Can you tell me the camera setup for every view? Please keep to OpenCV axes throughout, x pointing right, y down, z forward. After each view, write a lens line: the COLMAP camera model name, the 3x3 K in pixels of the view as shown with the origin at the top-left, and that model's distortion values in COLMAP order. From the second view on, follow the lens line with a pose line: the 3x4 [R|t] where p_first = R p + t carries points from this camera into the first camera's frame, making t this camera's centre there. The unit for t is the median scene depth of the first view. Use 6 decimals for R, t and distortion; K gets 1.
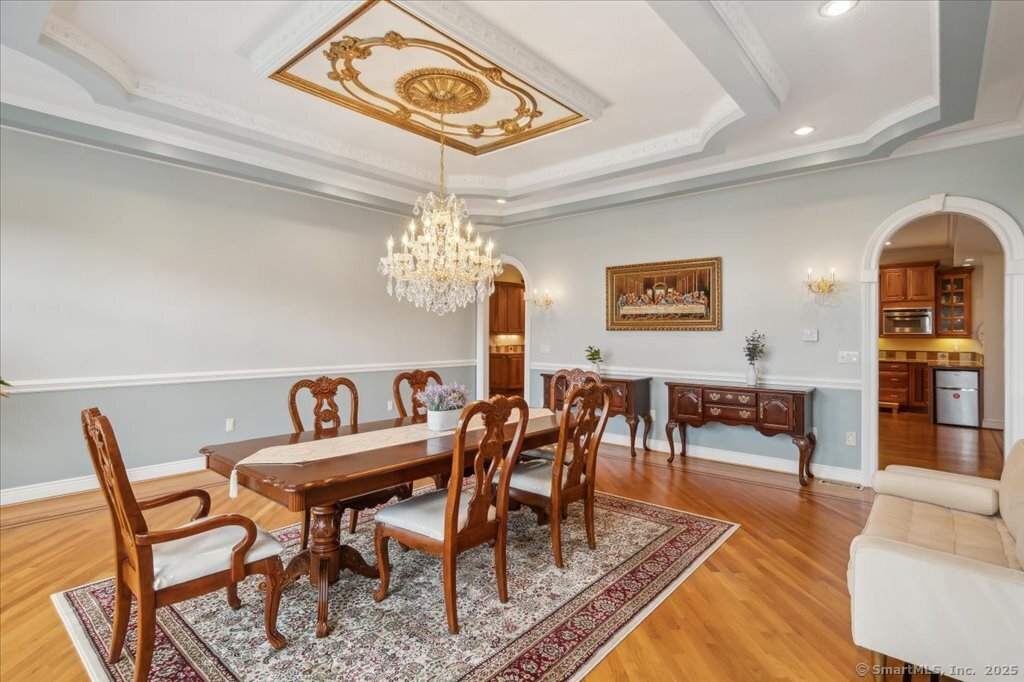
lens RADIAL K [[501.5, 0, 512.0], [0, 501.5, 341.0], [0, 0, 1]] dist [0.000611, 0.000001]
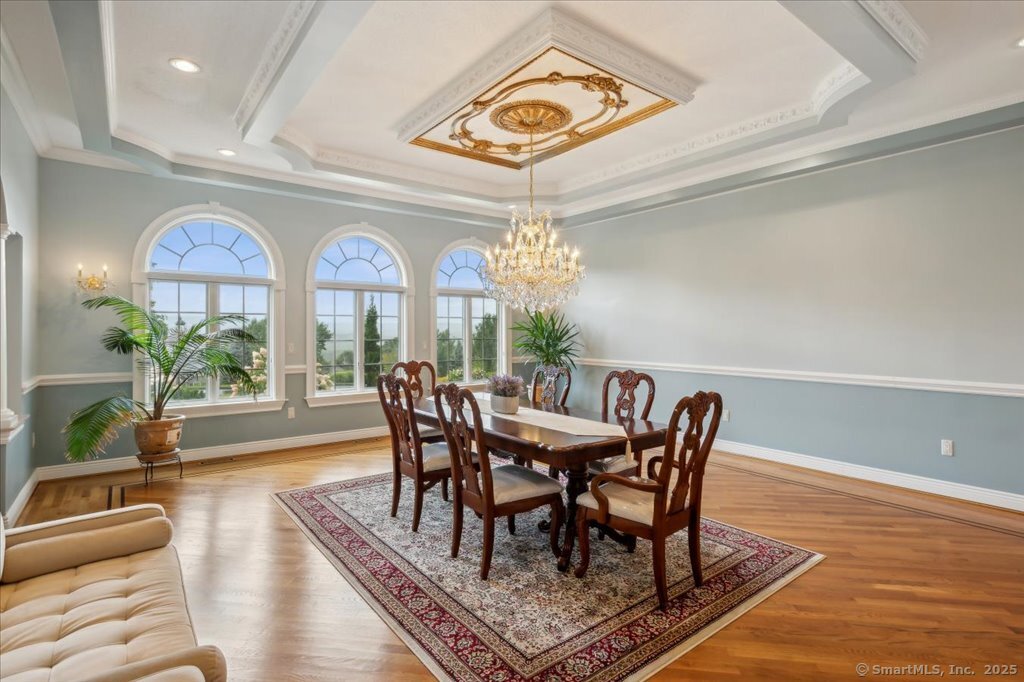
lens RADIAL K [[501.5, 0, 512.0], [0, 501.5, 341.0], [0, 0, 1]] dist [0.000611, 0.000001]
pose [[-0.205496, 0.014633, -0.978549, 0.974232], [-0.009115, 0.999816, 0.016866, -0.015159], [0.978616, 0.012385, -0.205324, 1.190819]]
